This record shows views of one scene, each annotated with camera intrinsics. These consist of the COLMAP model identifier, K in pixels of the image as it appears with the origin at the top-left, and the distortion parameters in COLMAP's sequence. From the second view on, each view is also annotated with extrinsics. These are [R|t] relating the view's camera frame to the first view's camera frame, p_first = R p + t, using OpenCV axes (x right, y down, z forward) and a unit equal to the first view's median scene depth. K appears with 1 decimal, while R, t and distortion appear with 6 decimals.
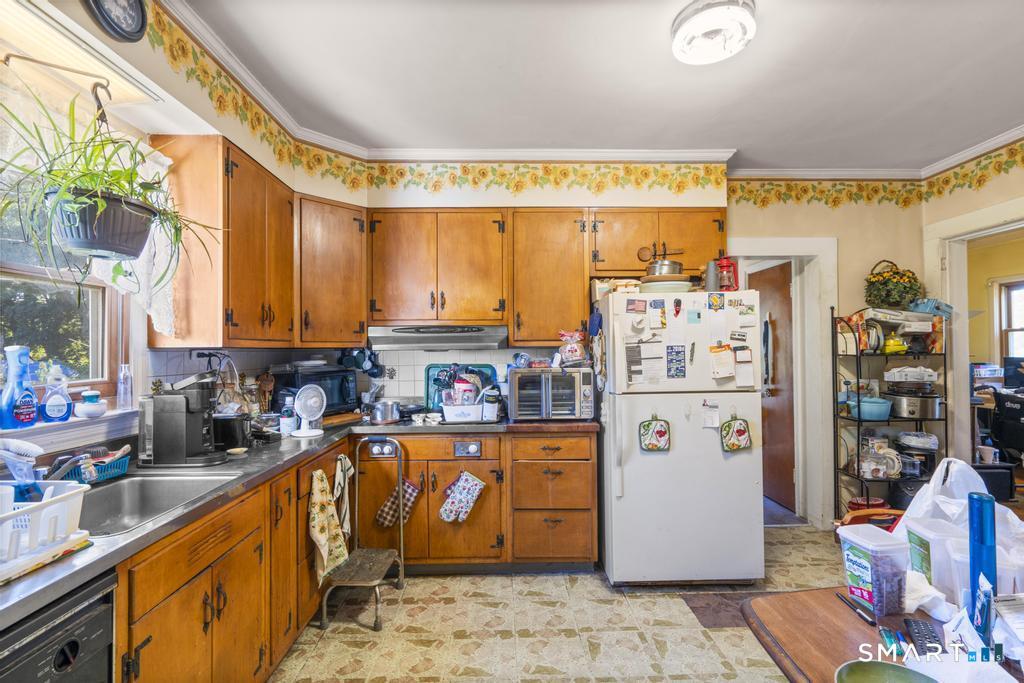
lens RADIAL K [[462.3, 0, 514.7], [0, 462.3, 342.6], [0, 0, 1]] dist [-0.003301, 0.000624]
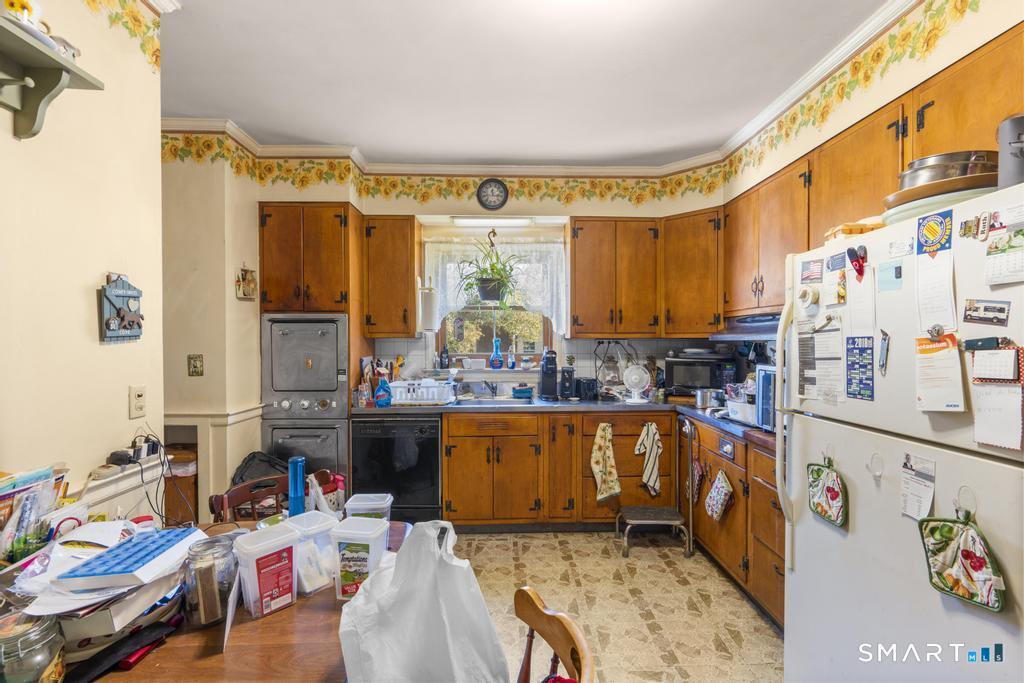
lens RADIAL K [[462.3, 0, 513.3], [0, 462.3, 342.9], [0, 0, 1]] dist [-0.003301, 0.000624]
pose [[-0.001230, 0.013451, -0.999909, 0.868791], [0.015245, 0.999794, 0.013430, 0.000603], [0.999883, -0.015227, -0.001435, 0.611547]]
